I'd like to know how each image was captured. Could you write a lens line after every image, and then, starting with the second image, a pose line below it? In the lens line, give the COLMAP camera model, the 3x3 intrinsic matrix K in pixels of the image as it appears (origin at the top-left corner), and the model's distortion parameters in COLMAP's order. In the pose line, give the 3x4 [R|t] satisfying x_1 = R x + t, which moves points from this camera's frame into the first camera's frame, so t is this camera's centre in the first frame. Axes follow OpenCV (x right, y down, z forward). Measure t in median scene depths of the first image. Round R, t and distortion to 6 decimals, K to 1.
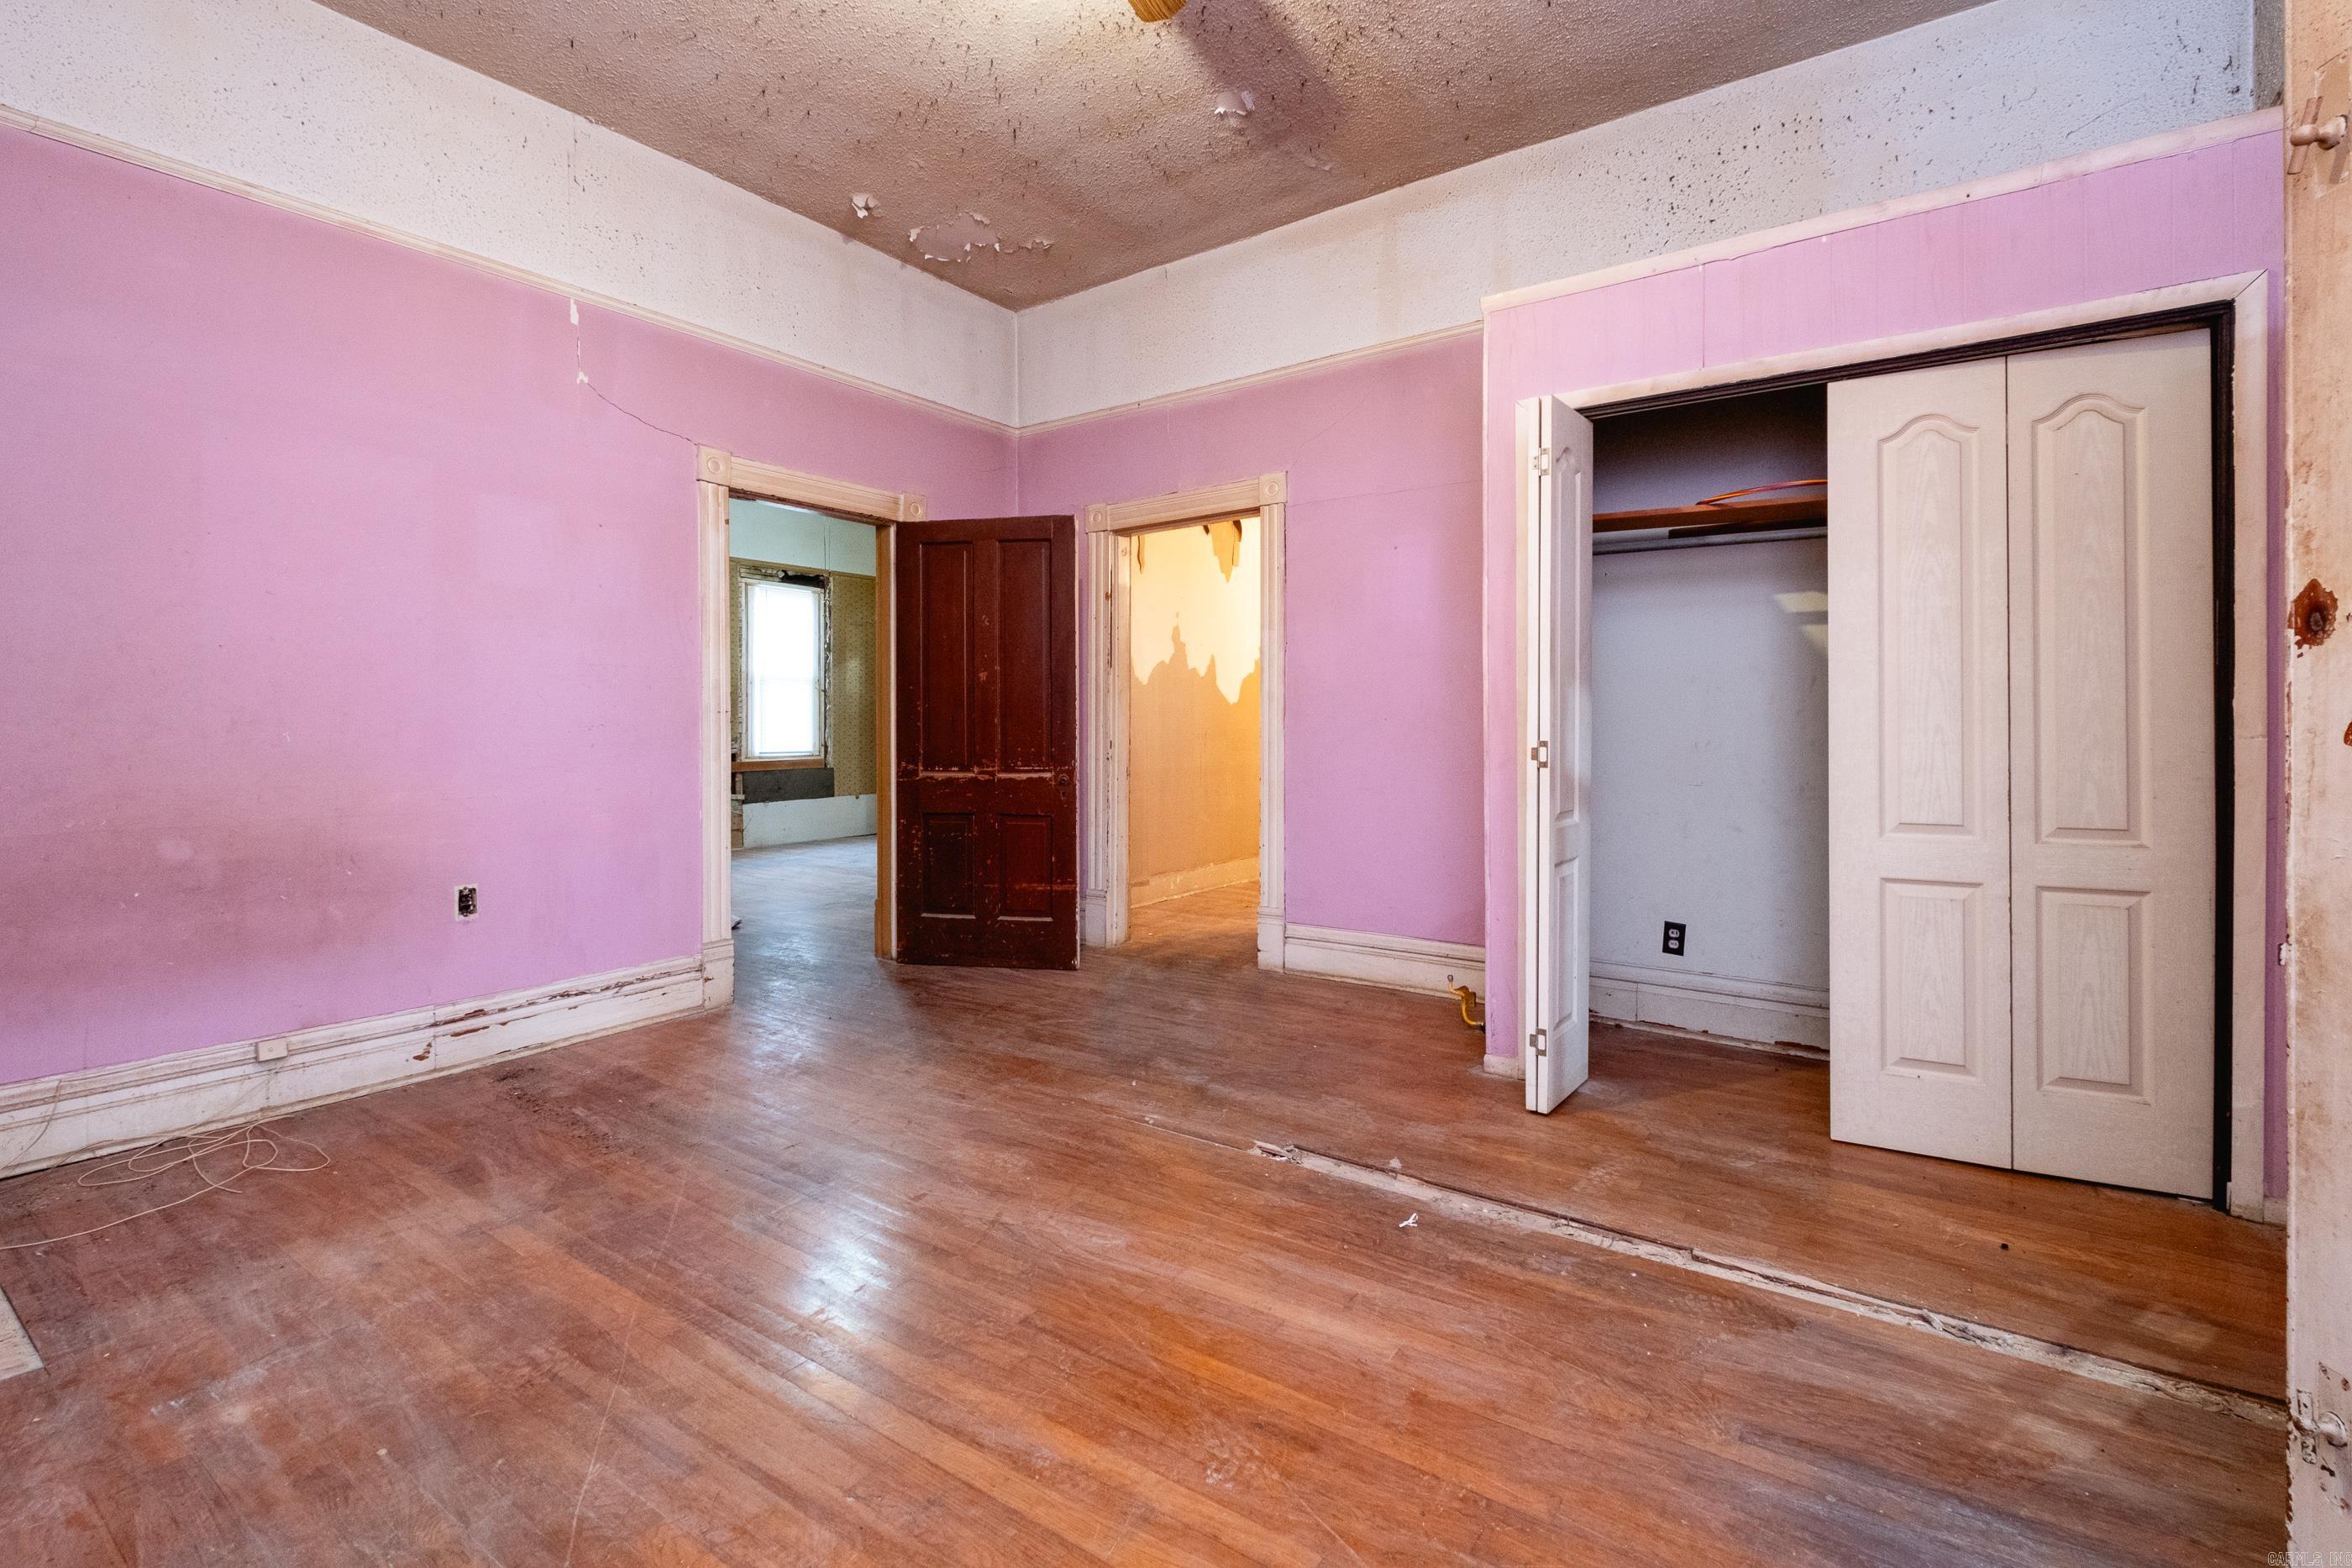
lens RADIAL K [[1058.8, 0, 1176.8], [0, 1058.8, 737.0], [0, 0, 1]] dist [0.001715, -0.000370]
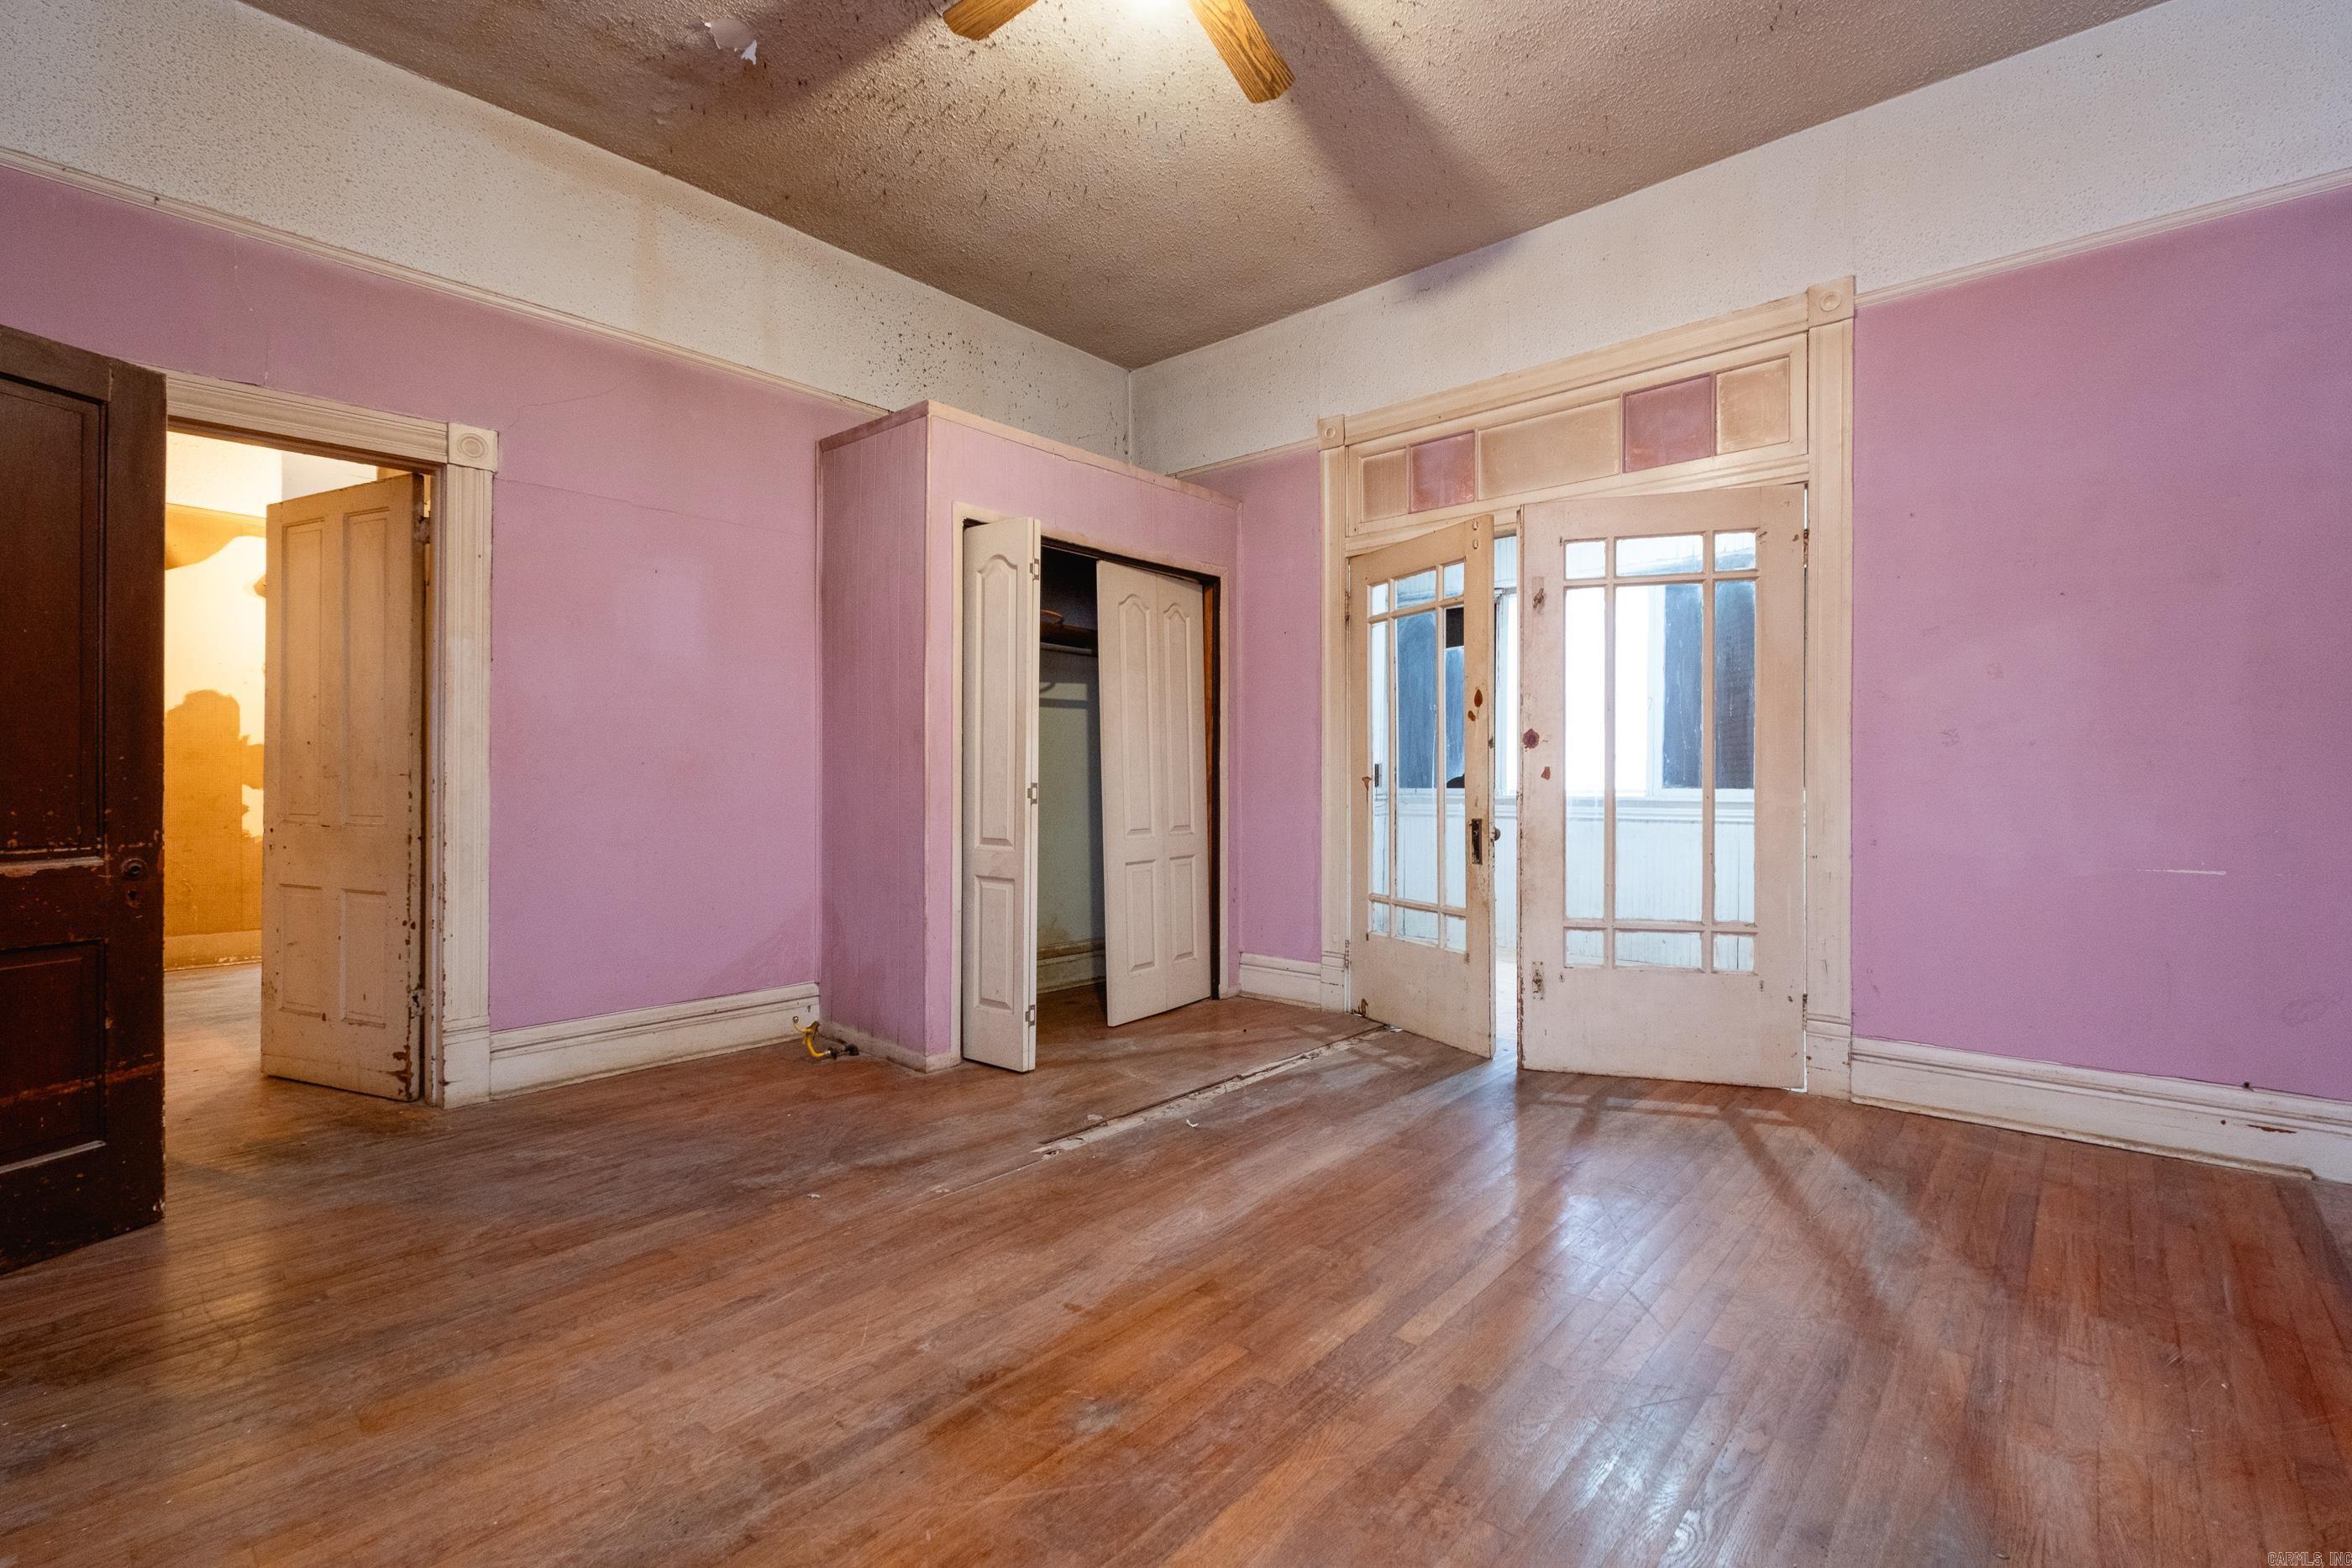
lens RADIAL K [[1043.6, 0, 1176.0], [0, 1043.6, 784.0], [0, 0, 1]] dist [0.000472, -0.000753]
pose [[0.106155, -0.003694, 0.994343, -0.964444], [0.009510, 0.999951, 0.002700, 0.003472], [-0.994304, 0.009170, 0.106185, 0.730825]]
